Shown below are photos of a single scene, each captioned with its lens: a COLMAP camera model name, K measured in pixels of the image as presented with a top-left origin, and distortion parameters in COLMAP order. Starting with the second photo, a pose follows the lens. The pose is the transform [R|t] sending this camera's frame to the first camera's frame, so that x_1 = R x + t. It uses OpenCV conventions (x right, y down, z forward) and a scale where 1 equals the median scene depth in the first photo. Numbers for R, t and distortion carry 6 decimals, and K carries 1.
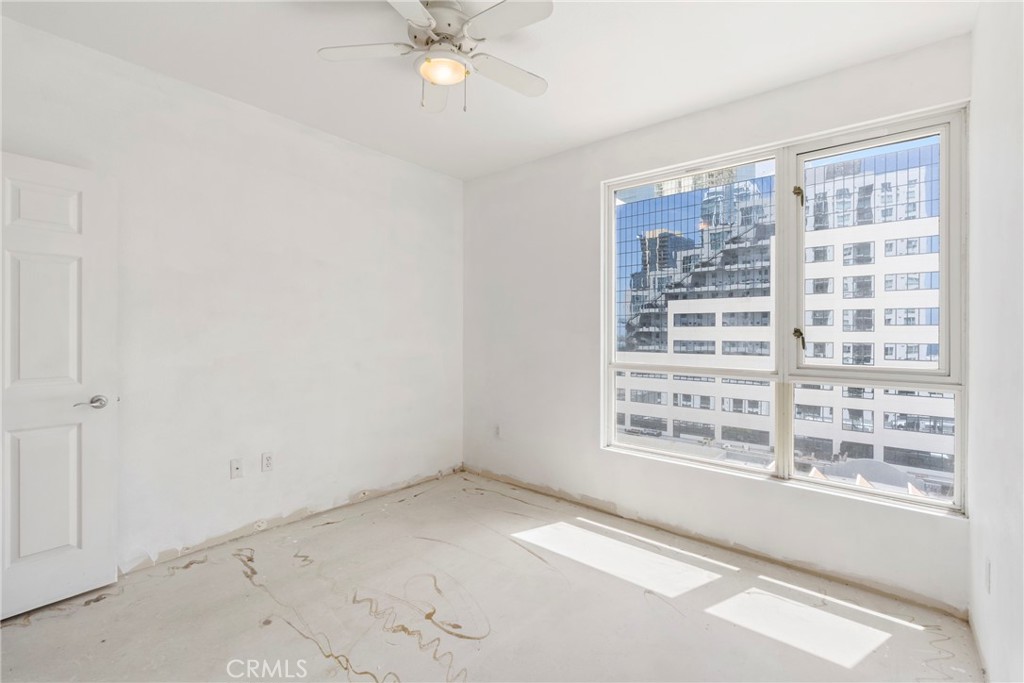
lens RADIAL K [[454.1, 0, 508.9], [0, 454.1, 330.6], [0, 0, 1]] dist [-0.002363, 0.000025]
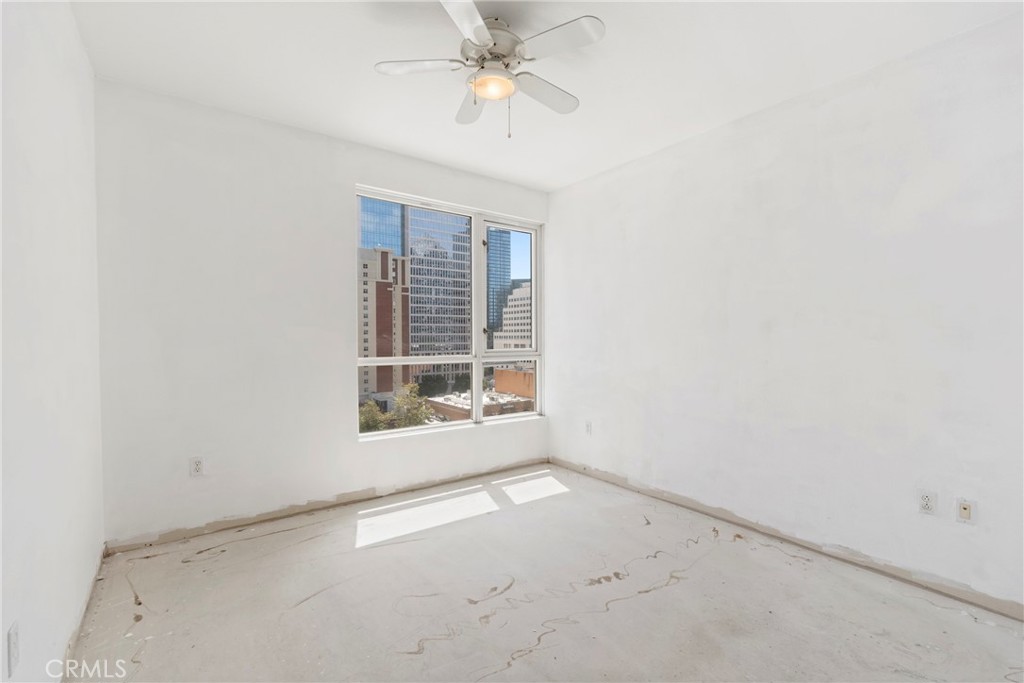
lens RADIAL K [[448.4, 0, 510.1], [0, 448.4, 343.7], [0, 0, 1]] dist [-0.002752, -0.000281]
pose [[0.231694, -0.023436, 0.972506, -0.788987], [-0.002464, 0.999692, 0.024678, 0.010192], [-0.972786, -0.008114, 0.231565, 0.475809]]
